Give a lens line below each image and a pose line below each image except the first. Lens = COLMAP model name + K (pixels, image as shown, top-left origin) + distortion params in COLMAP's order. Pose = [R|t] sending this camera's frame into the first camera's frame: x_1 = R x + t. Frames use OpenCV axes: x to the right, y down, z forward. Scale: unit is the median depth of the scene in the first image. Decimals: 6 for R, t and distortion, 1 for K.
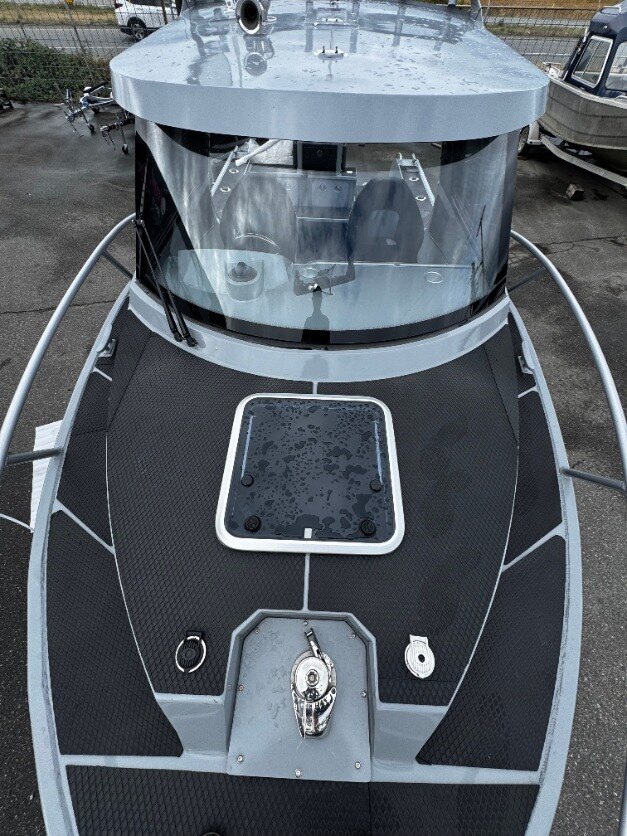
lens RADIAL K [[333.2, 0, 313.5], [0, 333.2, 418.0], [0, 0, 1]] dist [-0.003069, 0.000018]
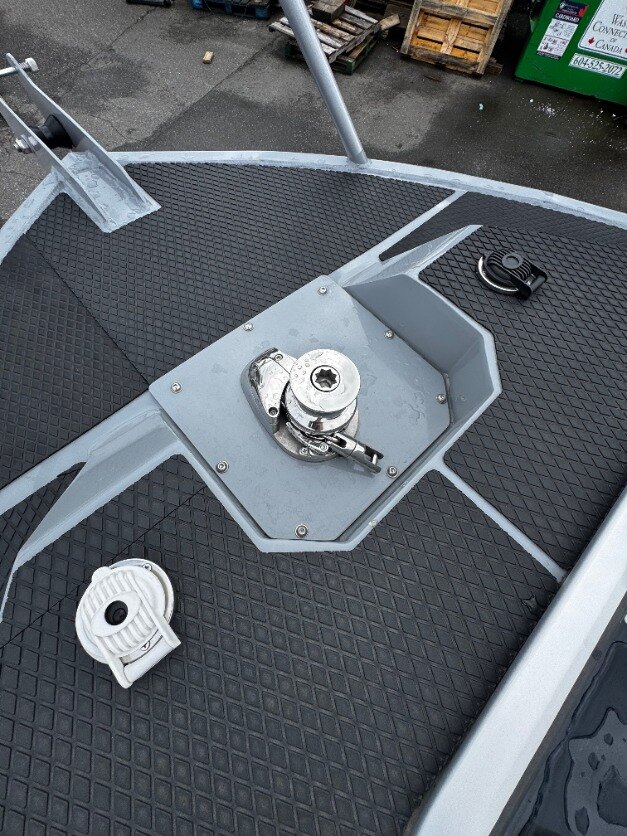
lens RADIAL K [[333.2, 0, 313.5], [0, 333.2, 418.0], [0, 0, 1]] dist [-0.003069, 0.000018]
pose [[-0.705344, 0.622426, -0.339227, 0.142665], [-0.614693, -0.298718, 0.730014, 0.334004], [0.353047, 0.723431, 0.593300, 0.572650]]
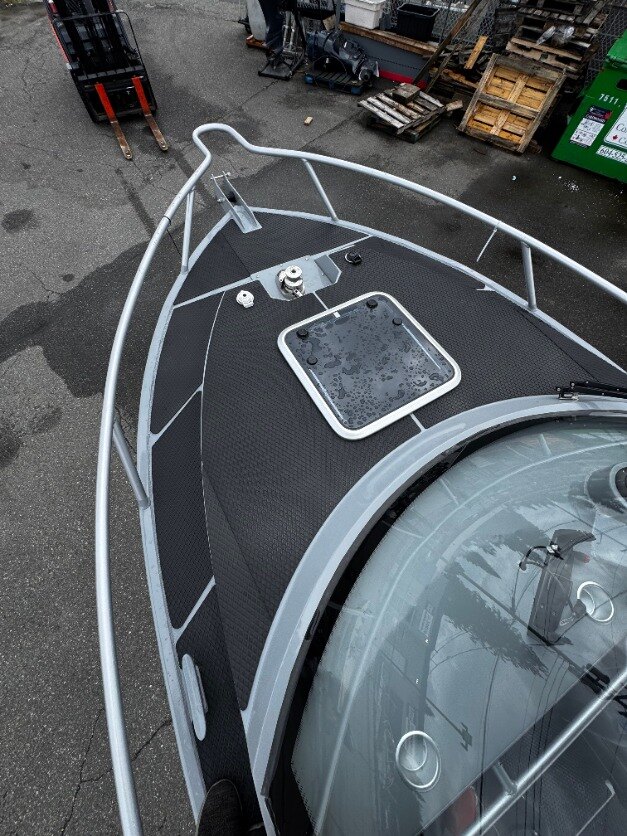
lens RADIAL K [[333.2, 0, 313.5], [0, 333.2, 418.0], [0, 0, 1]] dist [-0.003069, 0.000018]
pose [[-0.846815, 0.449365, -0.284561, 0.617927], [-0.462803, -0.358834, 0.810587, -0.850638], [0.262139, 0.818113, 0.511834, 0.550952]]
